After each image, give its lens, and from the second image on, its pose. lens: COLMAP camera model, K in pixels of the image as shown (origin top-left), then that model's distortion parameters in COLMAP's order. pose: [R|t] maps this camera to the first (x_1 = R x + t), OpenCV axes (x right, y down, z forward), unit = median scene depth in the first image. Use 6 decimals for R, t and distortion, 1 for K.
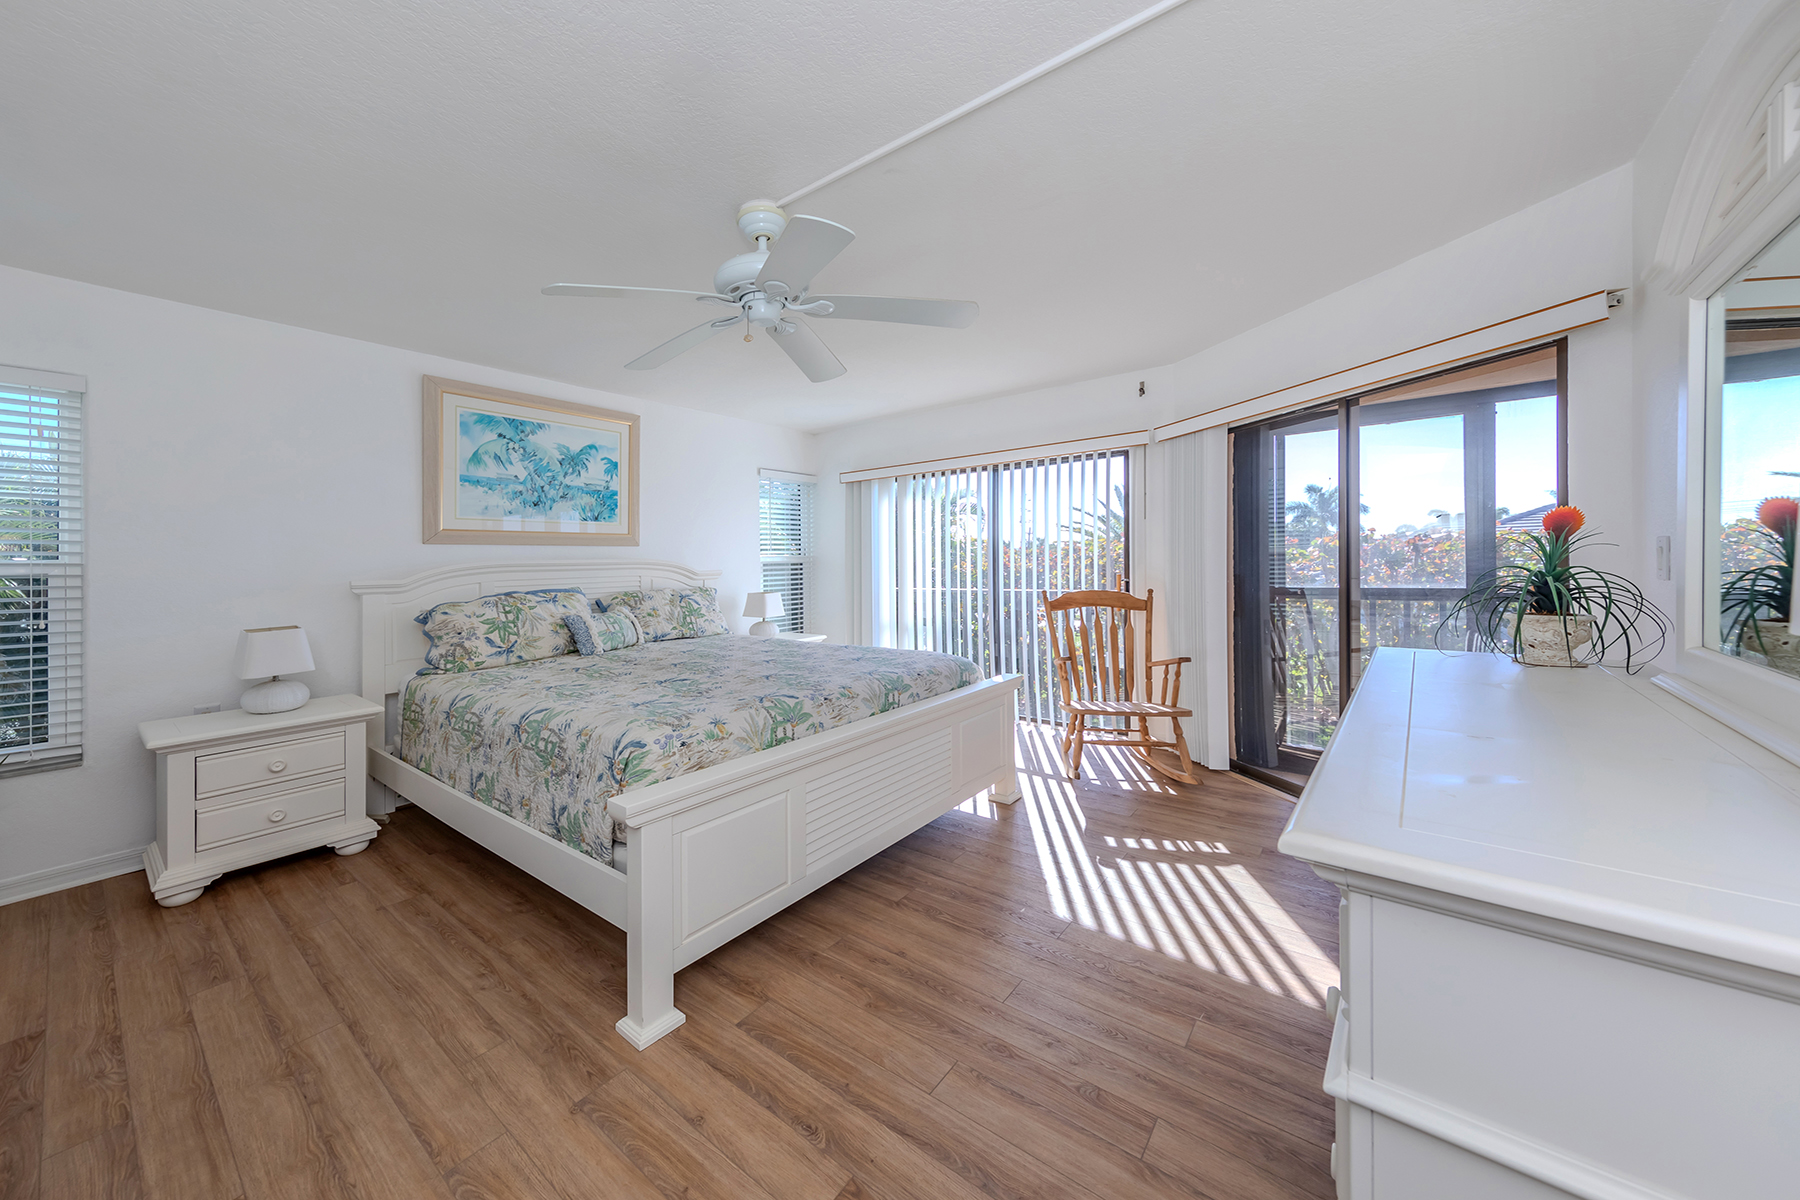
lens RADIAL K [[657.1, 0, 940.0], [0, 657.1, 560.7], [0, 0, 1]] dist [0.002261, -0.000098]
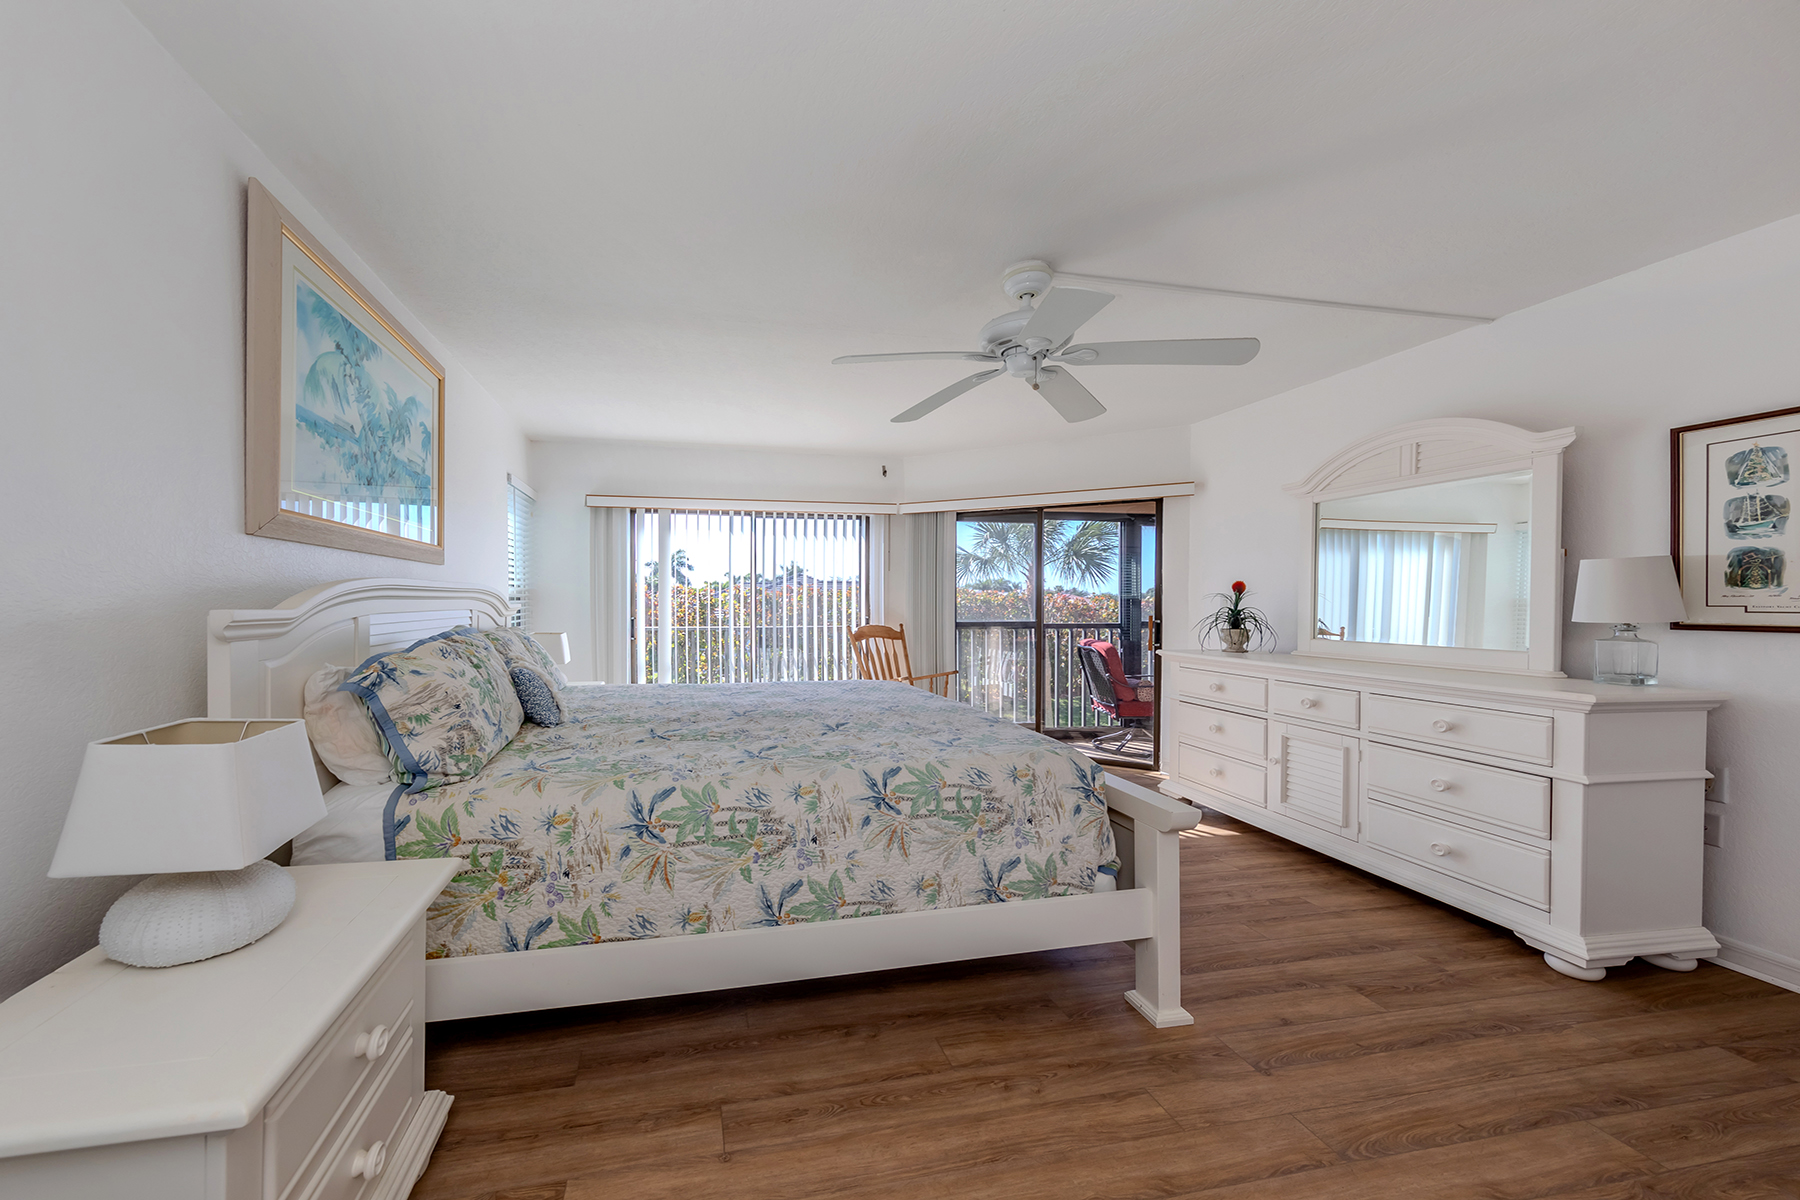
lens RADIAL K [[551.5, 0, 898.9], [0, 551.5, 615.7], [0, 0, 1]] dist [0.002502, 0.000005]
pose [[0.671888, 0.002236, 0.740650, -0.756902], [-0.014486, 0.999844, 0.010123, 0.022040], [-0.740511, -0.017531, 0.671815, 0.378780]]
